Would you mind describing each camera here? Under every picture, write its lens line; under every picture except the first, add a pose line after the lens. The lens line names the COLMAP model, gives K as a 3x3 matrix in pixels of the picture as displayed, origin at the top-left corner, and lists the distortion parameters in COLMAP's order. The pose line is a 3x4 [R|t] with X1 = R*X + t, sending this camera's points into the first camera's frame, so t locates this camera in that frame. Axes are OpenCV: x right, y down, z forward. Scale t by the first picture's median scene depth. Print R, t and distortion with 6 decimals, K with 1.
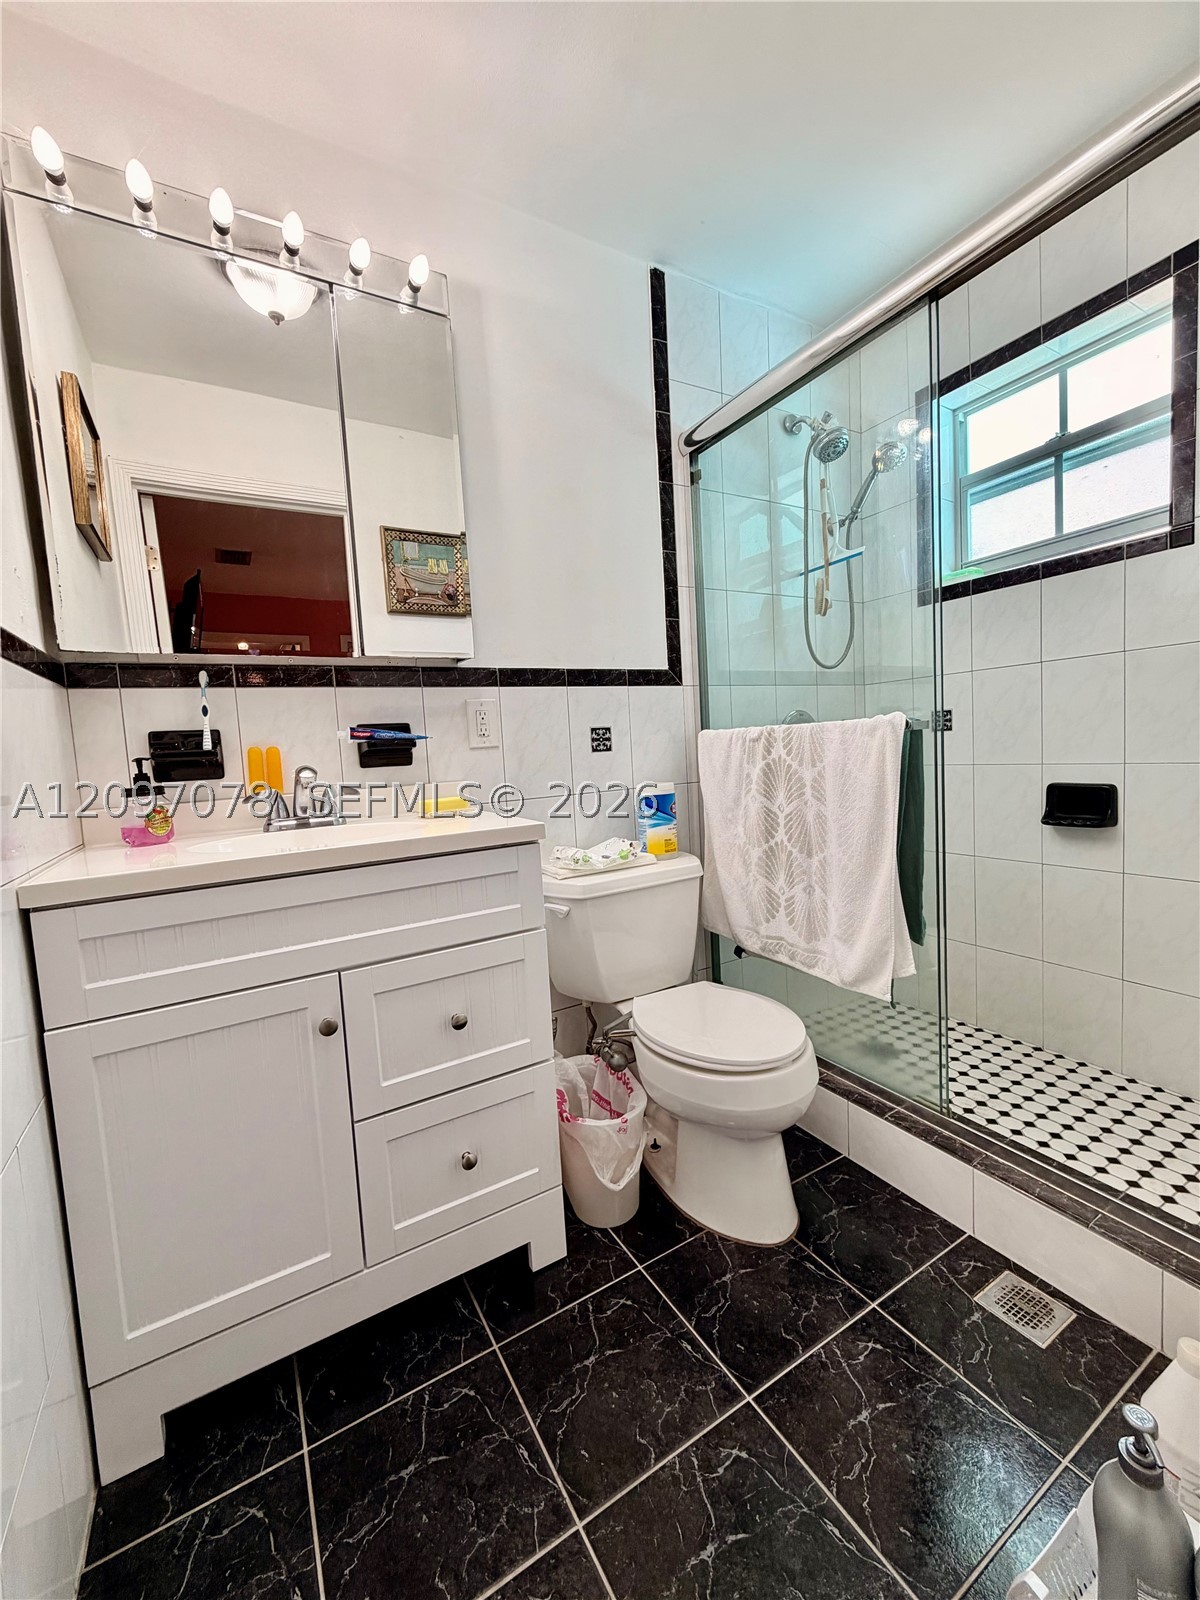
lens RADIAL K [[638.9, 0, 598.0], [0, 638.9, 795.8], [0, 0, 1]] dist [0.003243, -0.000578]
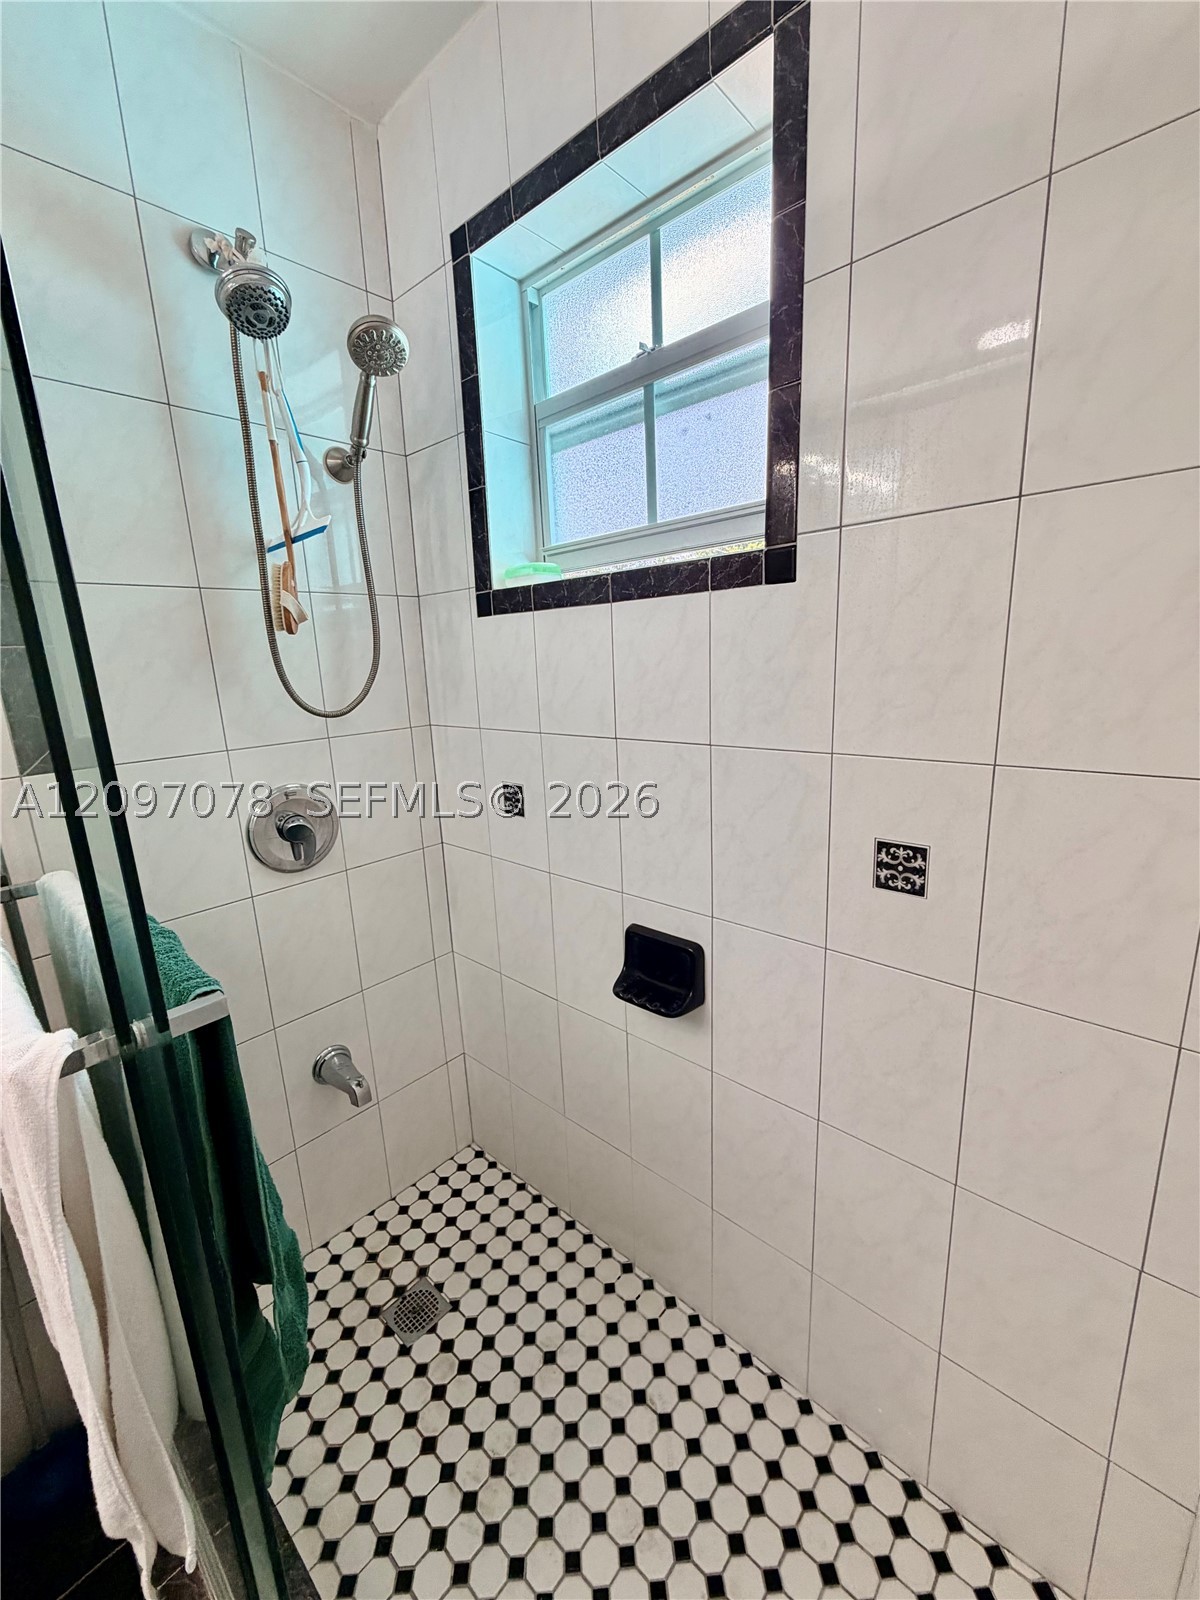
lens RADIAL K [[638.9, 0, 598.4], [0, 638.9, 801.5], [0, 0, 1]] dist [0.003243, -0.000578]
pose [[0.953058, -0.053837, 0.297963, 0.471718], [0.013892, 0.990804, 0.134587, -0.224875], [-0.302469, -0.124130, 0.945042, 0.394910]]
